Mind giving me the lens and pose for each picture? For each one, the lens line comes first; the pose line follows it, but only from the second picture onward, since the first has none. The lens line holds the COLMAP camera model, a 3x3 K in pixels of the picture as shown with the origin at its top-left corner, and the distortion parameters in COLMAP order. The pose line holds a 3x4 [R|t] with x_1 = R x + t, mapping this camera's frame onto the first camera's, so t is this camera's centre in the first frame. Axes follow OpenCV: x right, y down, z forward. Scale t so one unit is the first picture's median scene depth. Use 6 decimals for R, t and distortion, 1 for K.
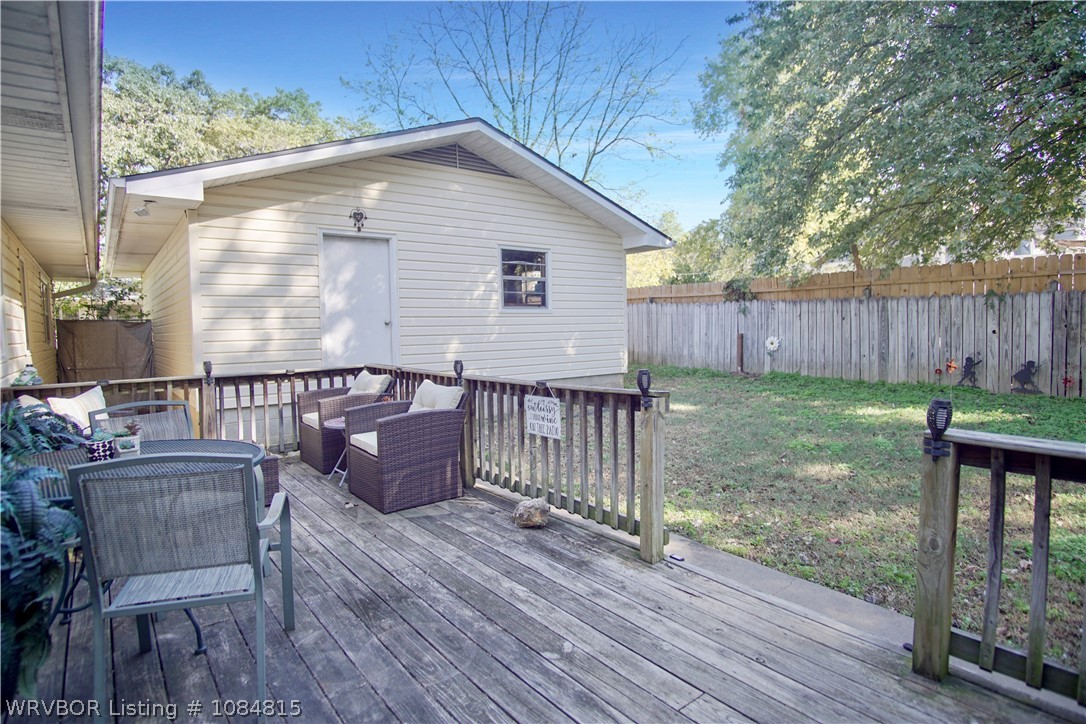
lens RADIAL K [[582.6, 0, 543.1], [0, 582.6, 331.6], [0, 0, 1]] dist [-0.030637, 0.009241]
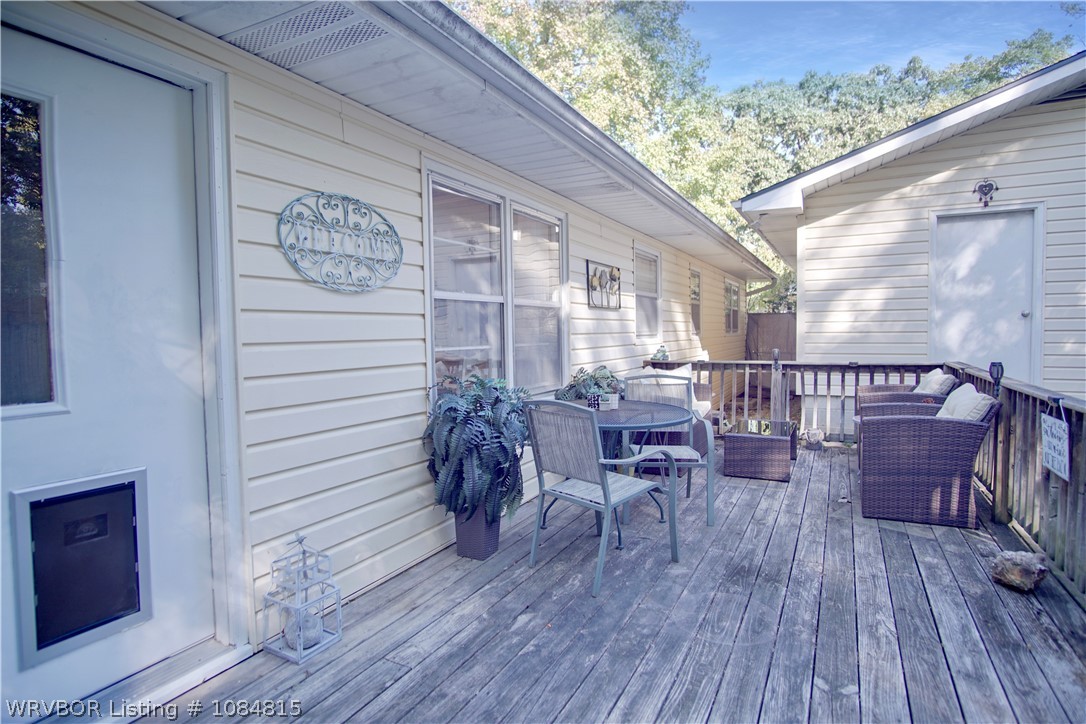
lens RADIAL K [[582.6, 0, 543.1], [0, 582.6, 331.6], [0, 0, 1]] dist [-0.030637, 0.009241]
pose [[0.422348, 0.019924, -0.906215, 0.359033], [-0.006449, 0.999799, 0.018976, -0.004027], [0.906411, -0.002171, 0.422392, 0.126542]]
